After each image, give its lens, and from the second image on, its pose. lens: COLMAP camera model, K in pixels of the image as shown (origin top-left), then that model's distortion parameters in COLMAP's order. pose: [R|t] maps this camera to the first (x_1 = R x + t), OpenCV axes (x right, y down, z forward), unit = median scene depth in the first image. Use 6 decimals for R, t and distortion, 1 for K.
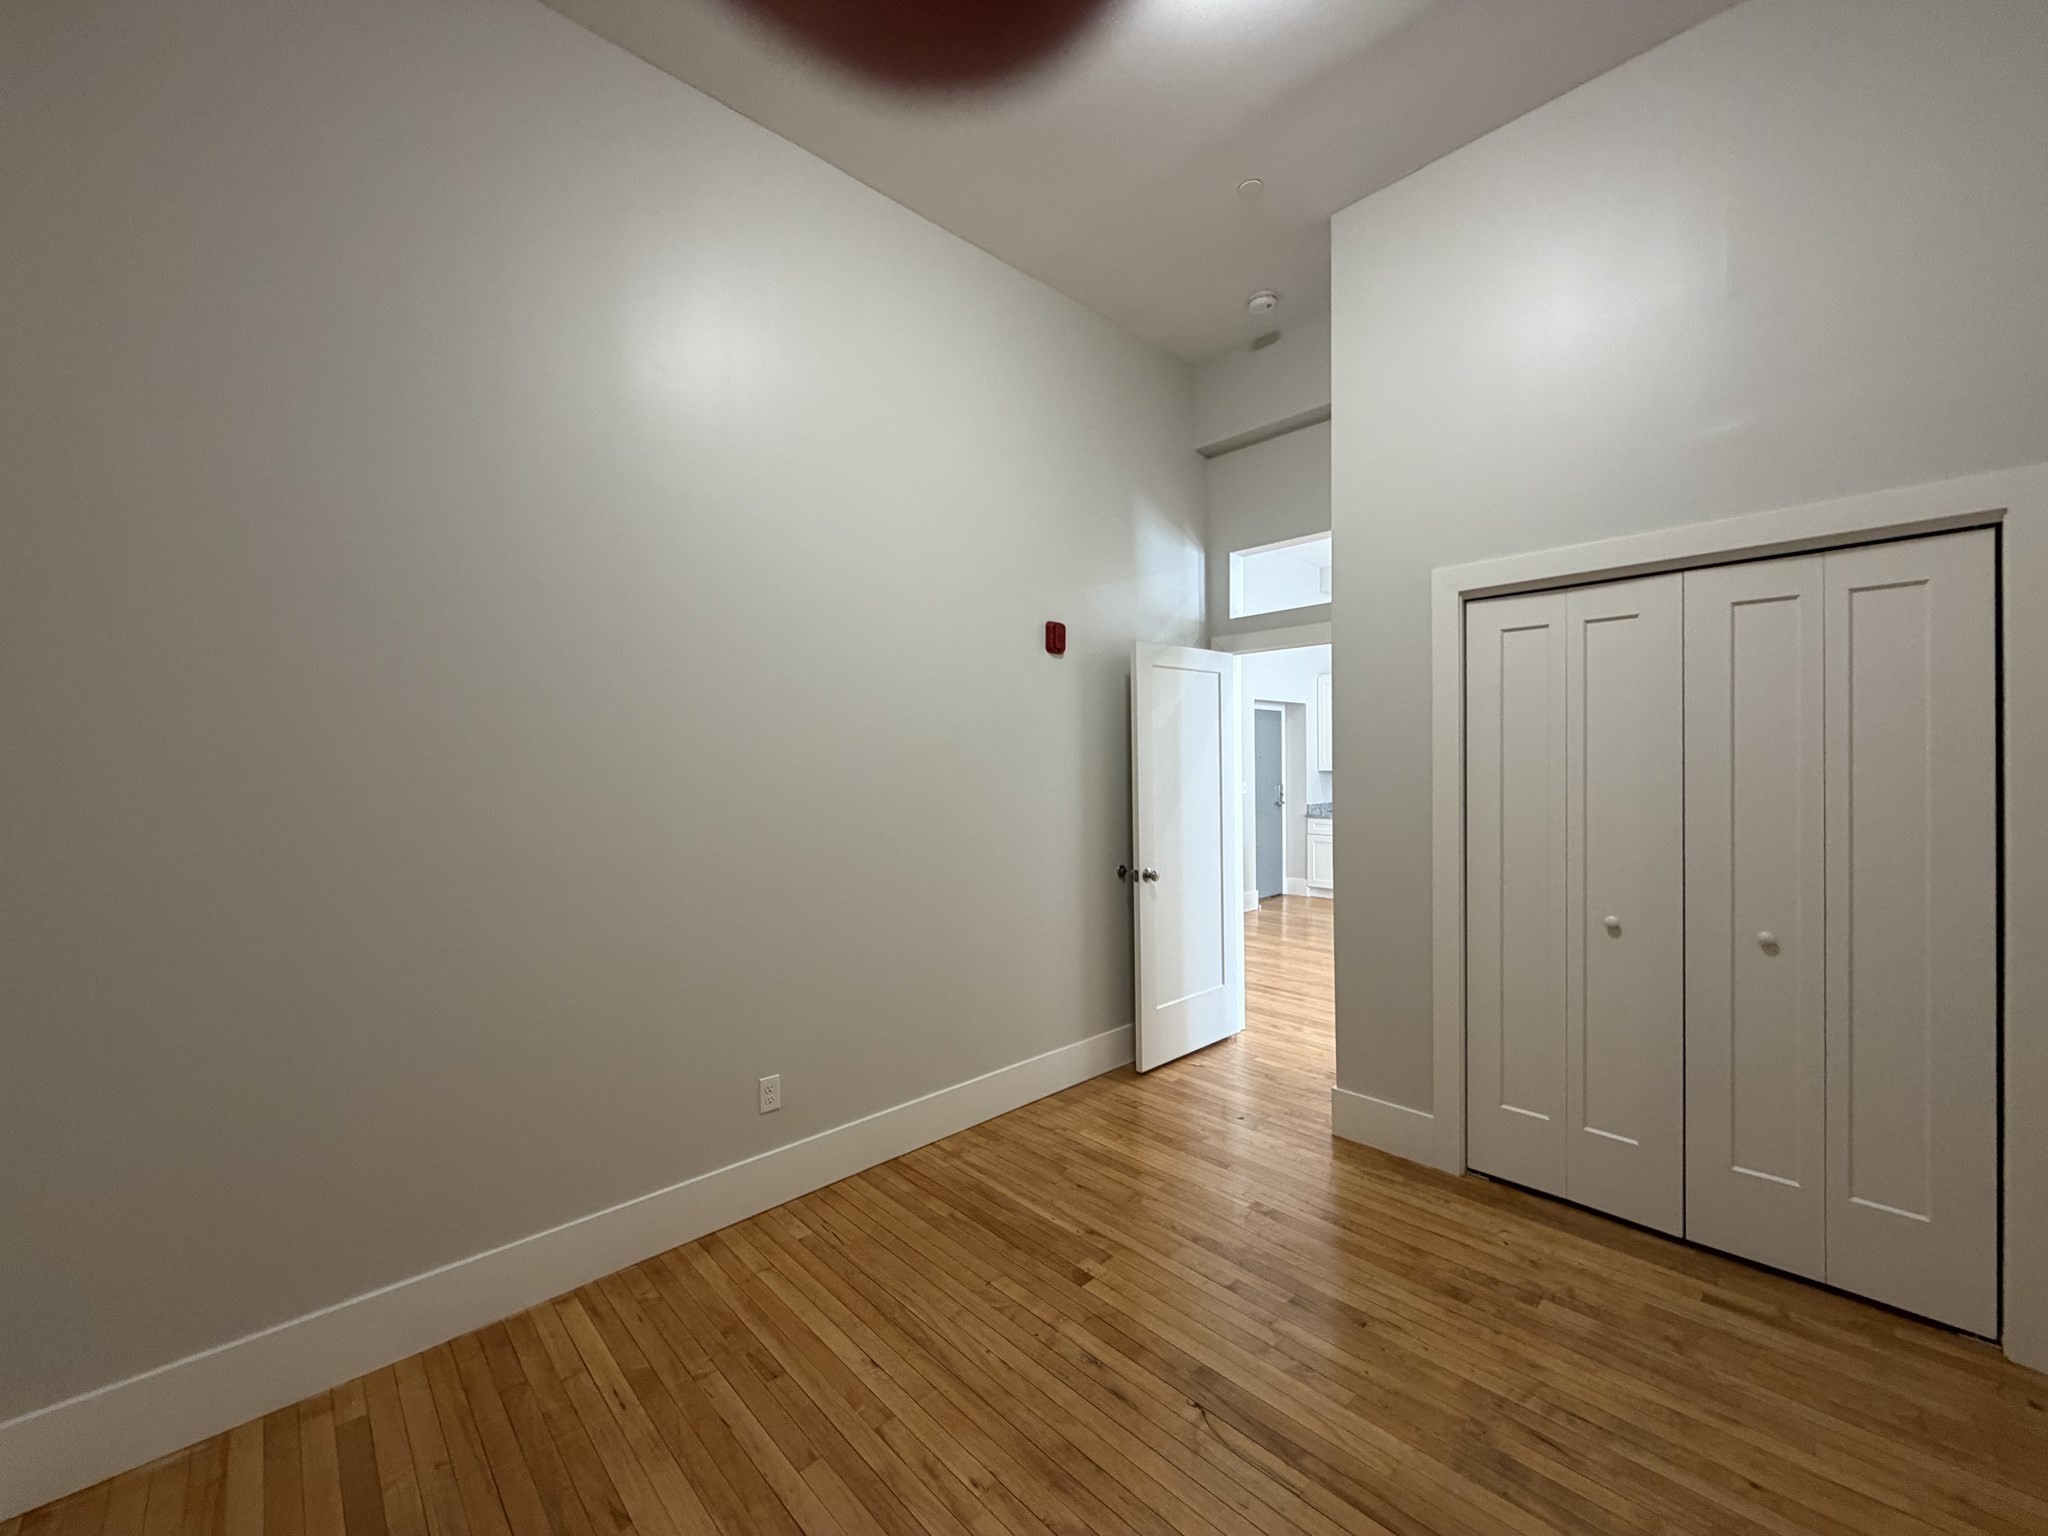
lens RADIAL K [[814.2, 0, 1015.8], [0, 814.2, 768.1], [0, 0, 1]] dist [-0.000419, 0.000093]
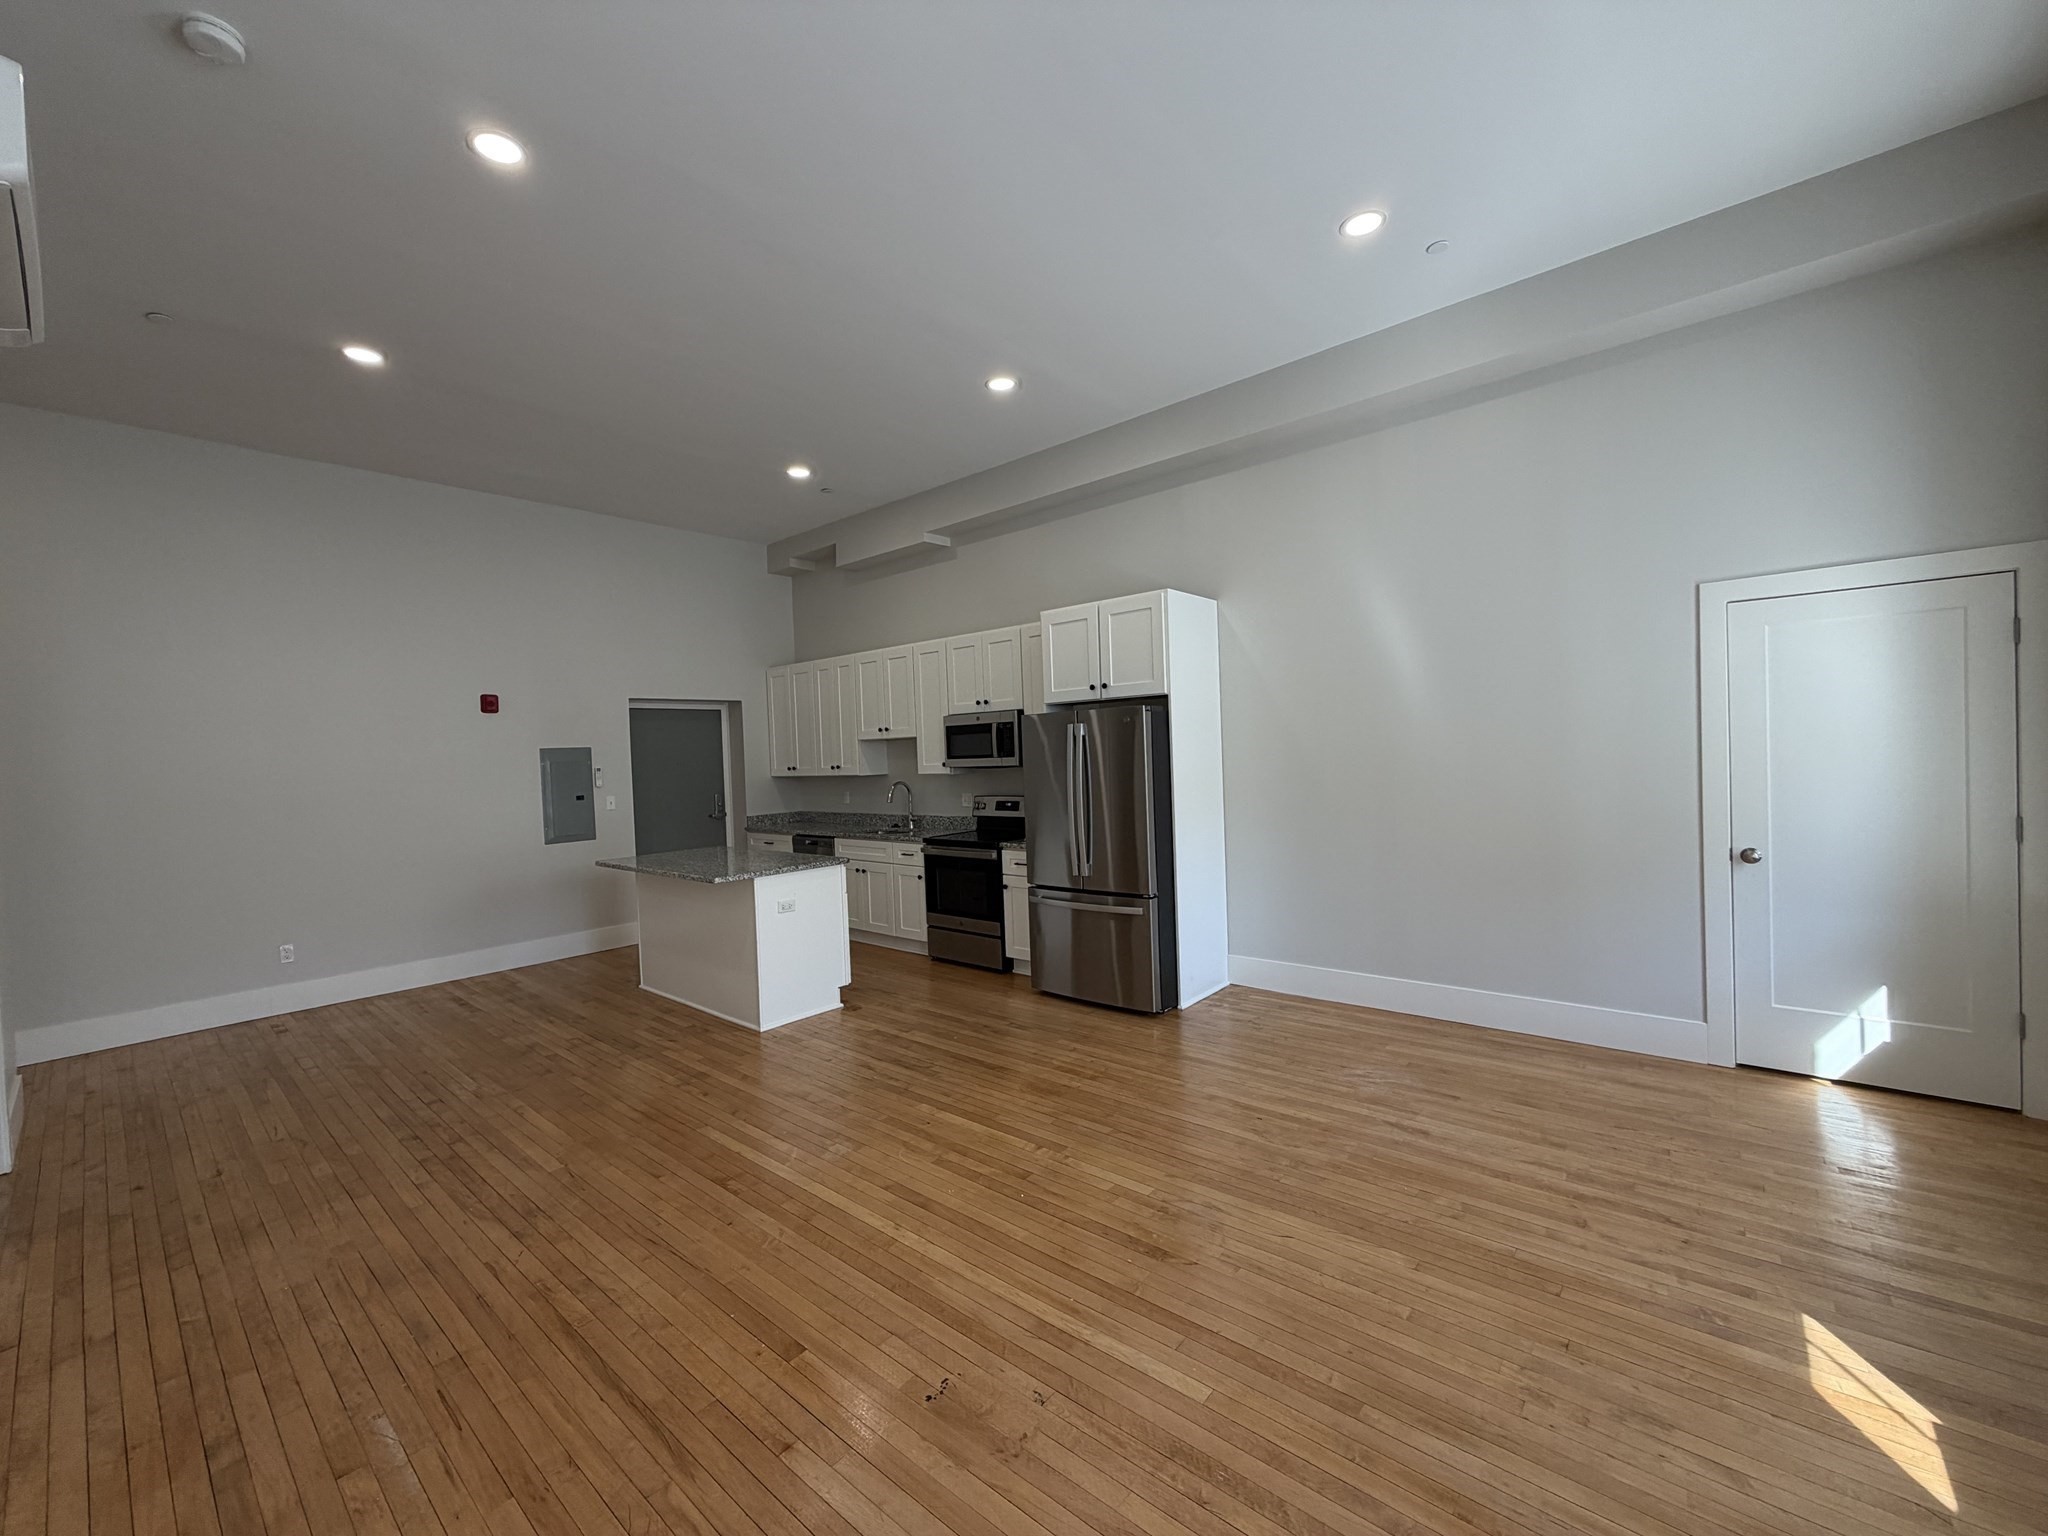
lens RADIAL K [[810.9, 0, 1025.2], [0, 810.9, 776.2], [0, 0, 1]] dist [0.000129, 0.000108]
pose [[0.993838, -0.024167, 0.108173, 1.949917], [0.022555, 0.999616, 0.016100, -0.020312], [-0.108520, -0.013561, 0.994002, 0.339856]]
